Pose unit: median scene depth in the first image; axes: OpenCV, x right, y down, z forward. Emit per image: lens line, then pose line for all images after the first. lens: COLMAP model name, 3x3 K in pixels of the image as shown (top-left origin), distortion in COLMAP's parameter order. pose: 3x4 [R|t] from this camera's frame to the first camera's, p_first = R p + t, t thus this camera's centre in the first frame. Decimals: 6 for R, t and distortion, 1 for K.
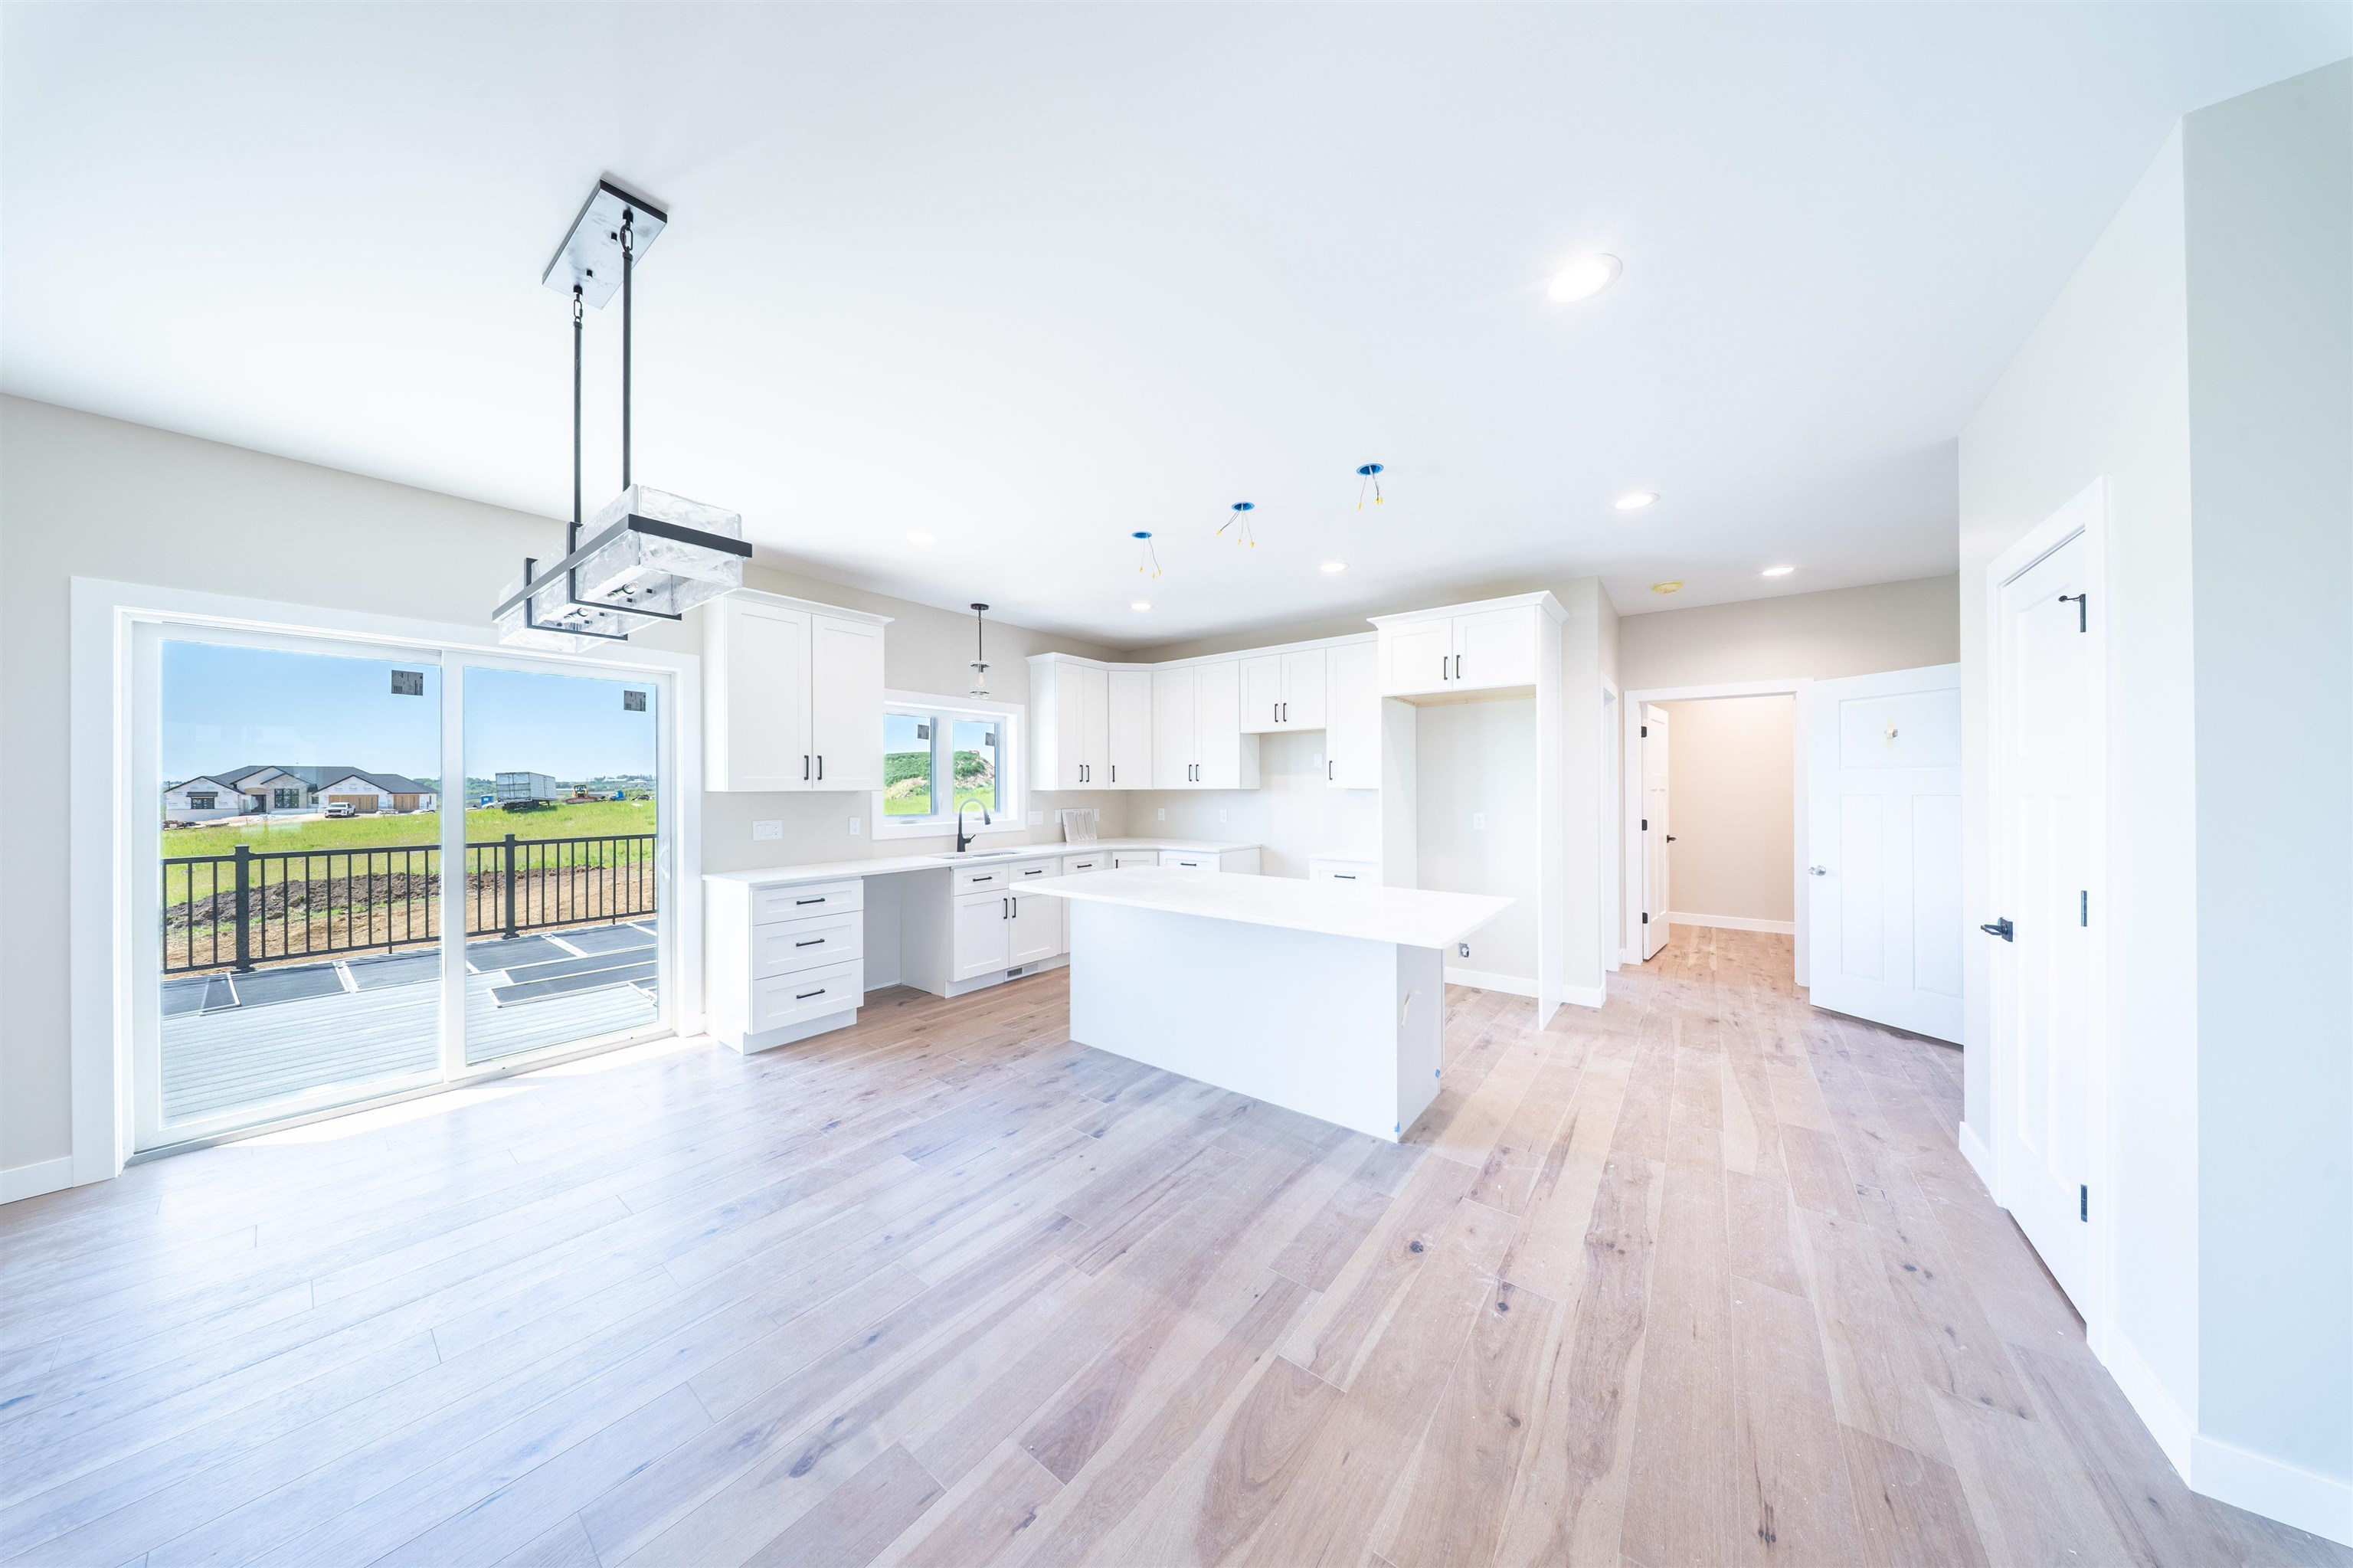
lens RADIAL K [[697.6, 0, 1164.3], [0, 697.6, 784.9], [0, 0, 1]] dist [-0.000104, -0.000246]
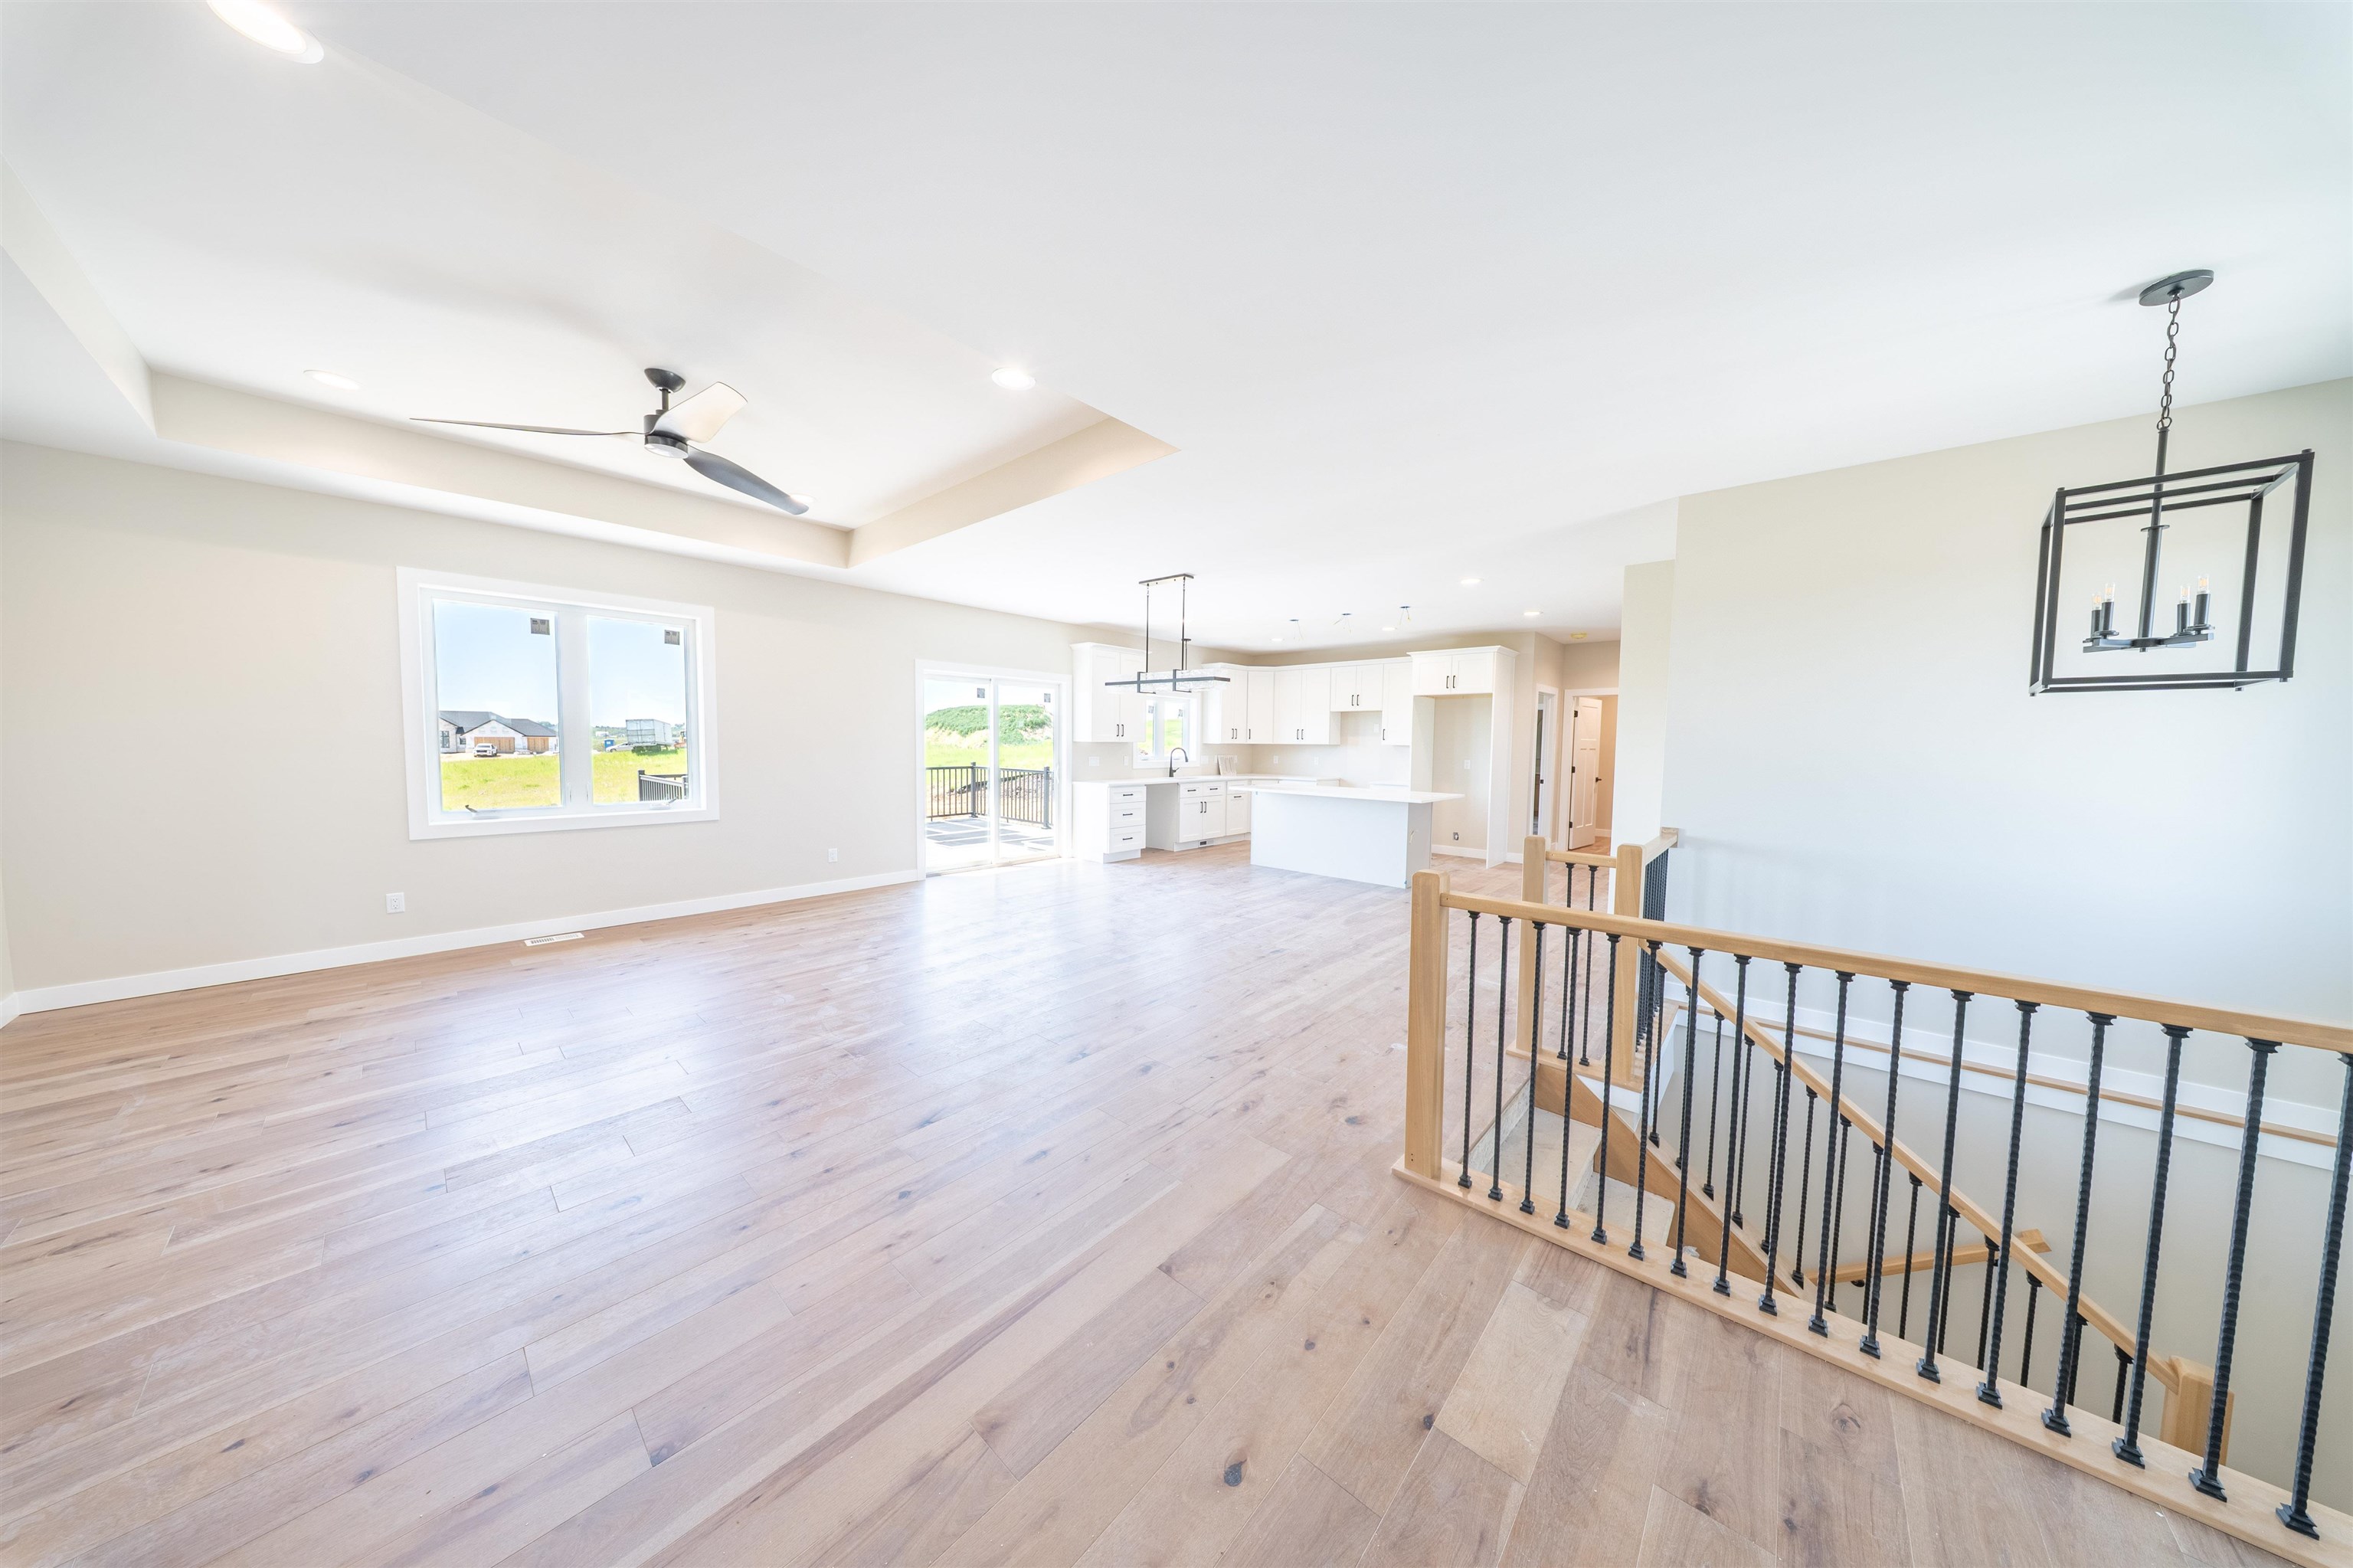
lens RADIAL K [[697.6, 0, 1164.3], [0, 697.6, 784.9], [0, 0, 1]] dist [-0.000104, -0.000246]
pose [[0.996885, 0.020833, -0.076071, -0.159796], [-0.015793, 0.997676, 0.066275, -0.002151], [0.077275, -0.064867, 0.994897, -0.723081]]
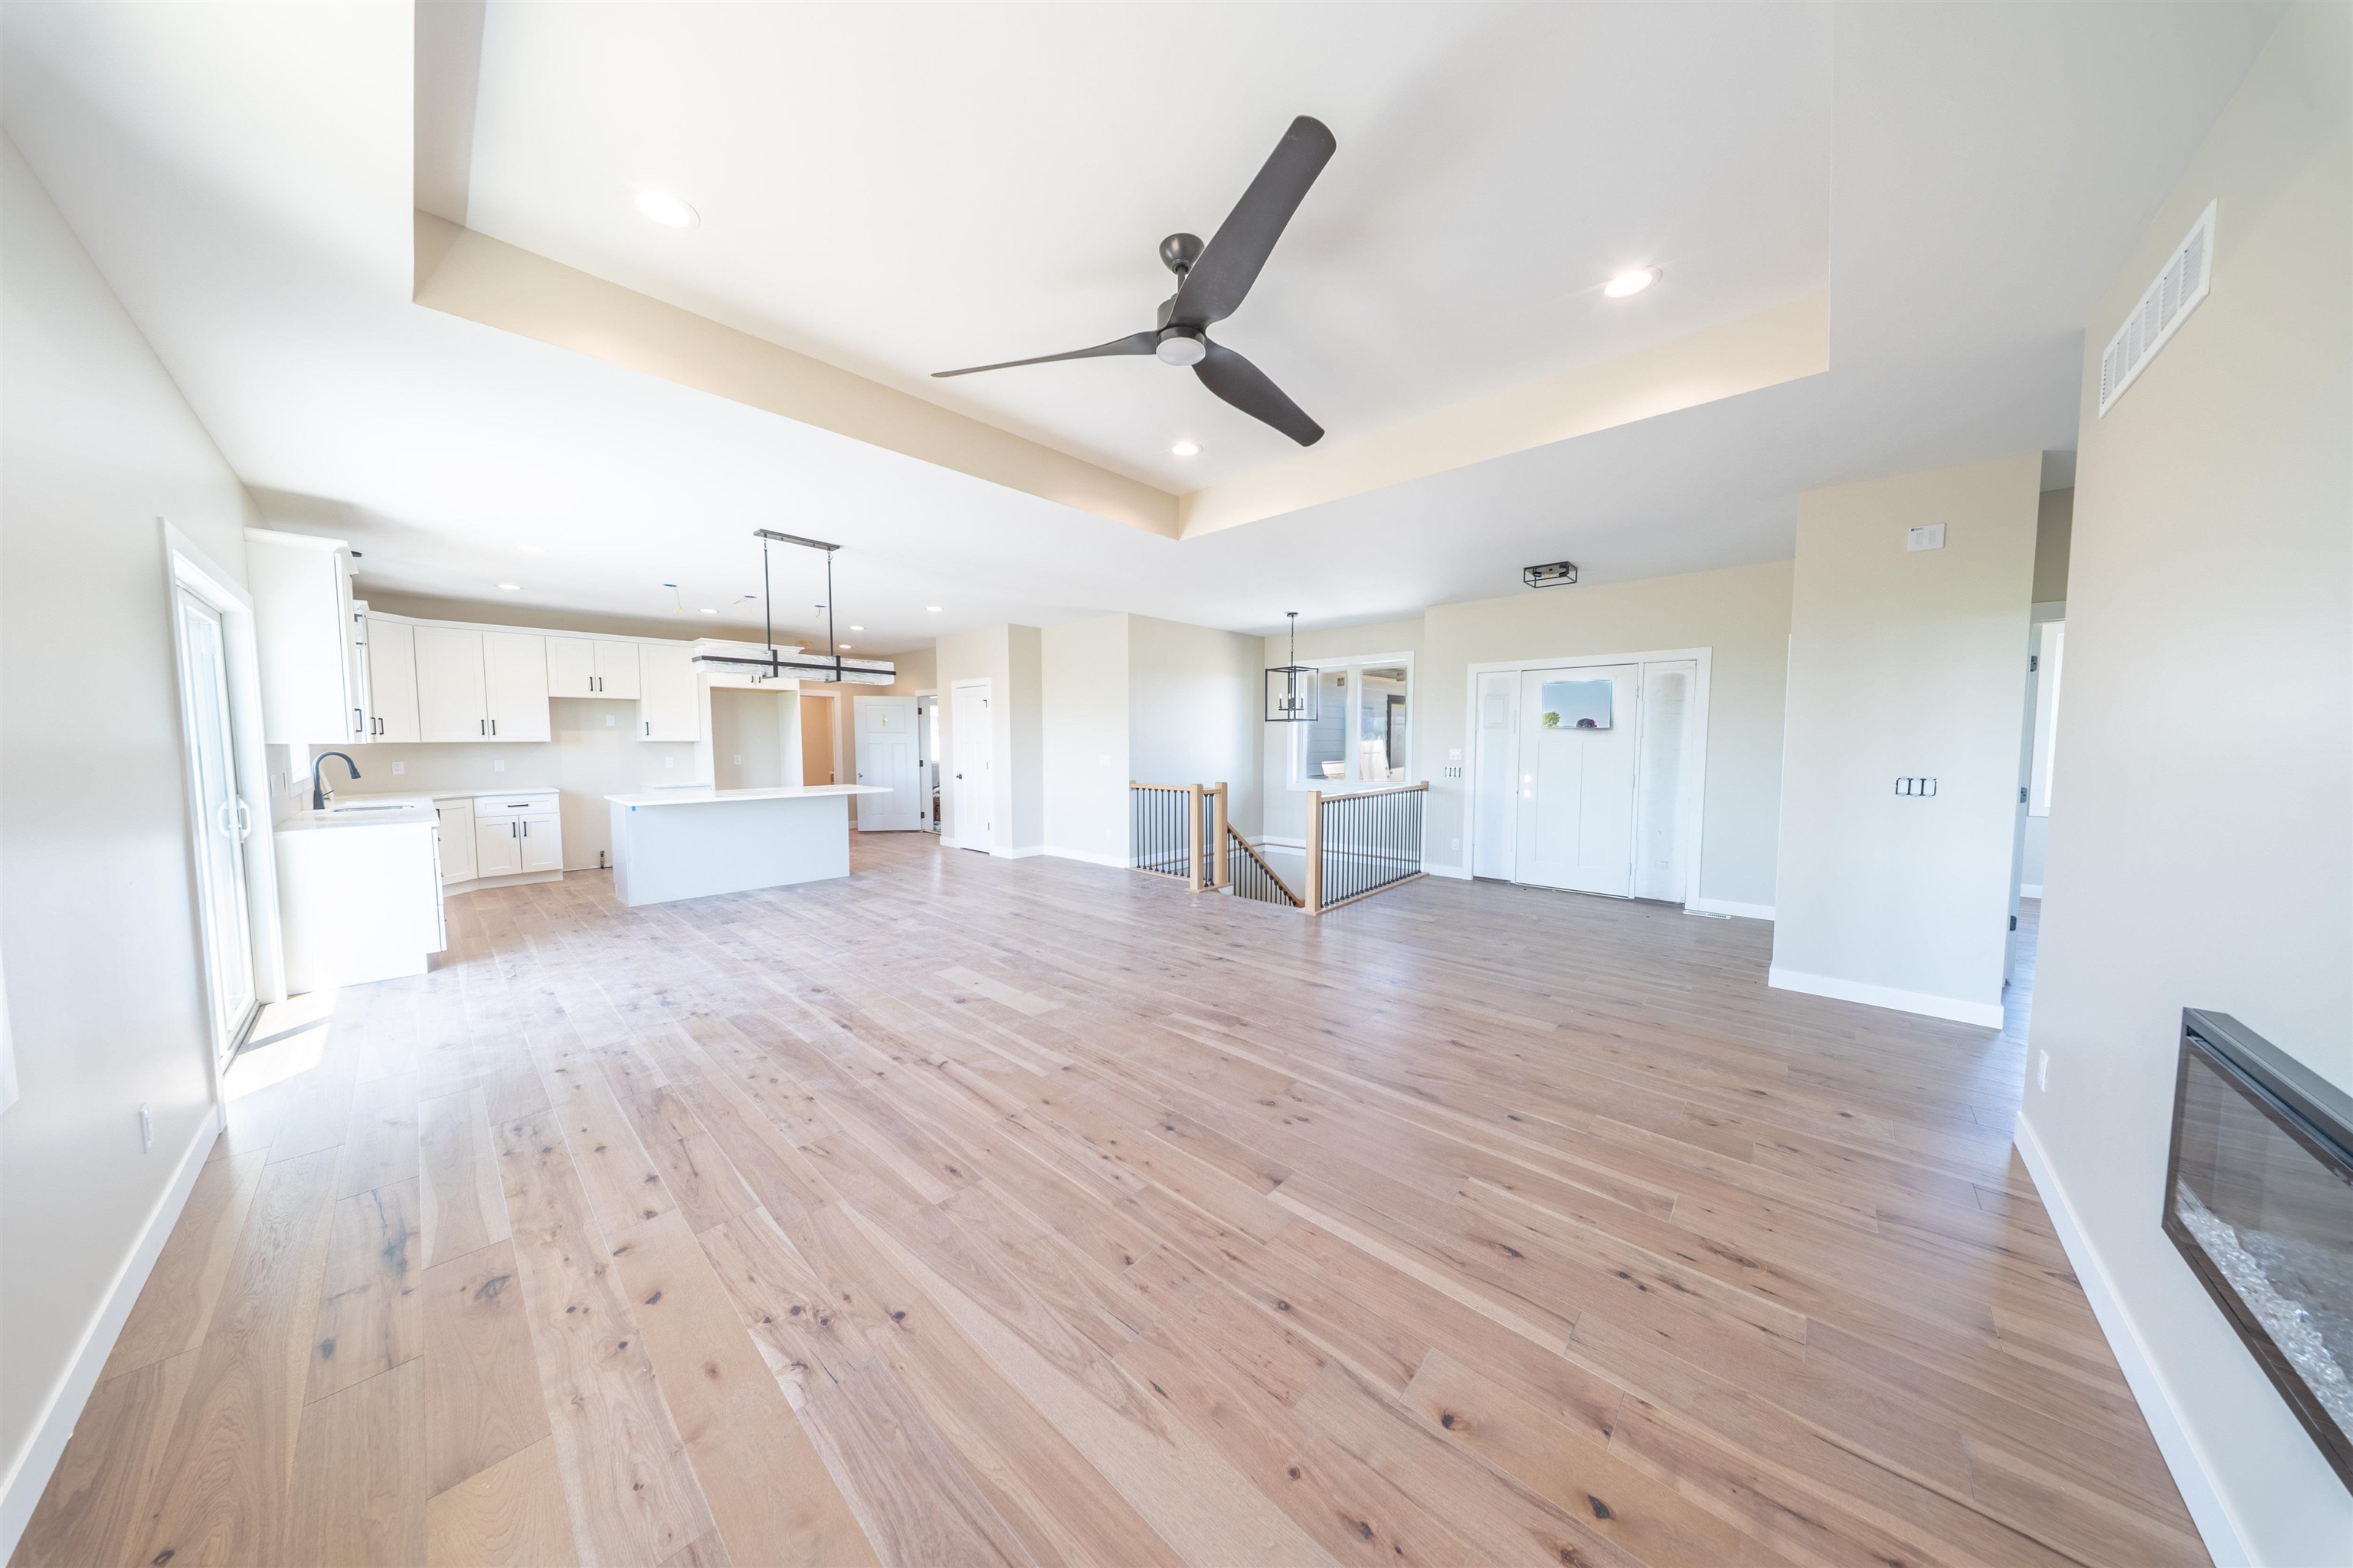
lens RADIAL K [[697.6, 0, 1164.3], [0, 697.6, 784.9], [0, 0, 1]] dist [-0.000104, -0.000246]
pose [[0.093429, -0.062516, 0.993661, -1.039331], [-0.002544, 0.998008, 0.063028, 0.001761], [-0.995623, -0.008416, 0.093084, -0.203396]]
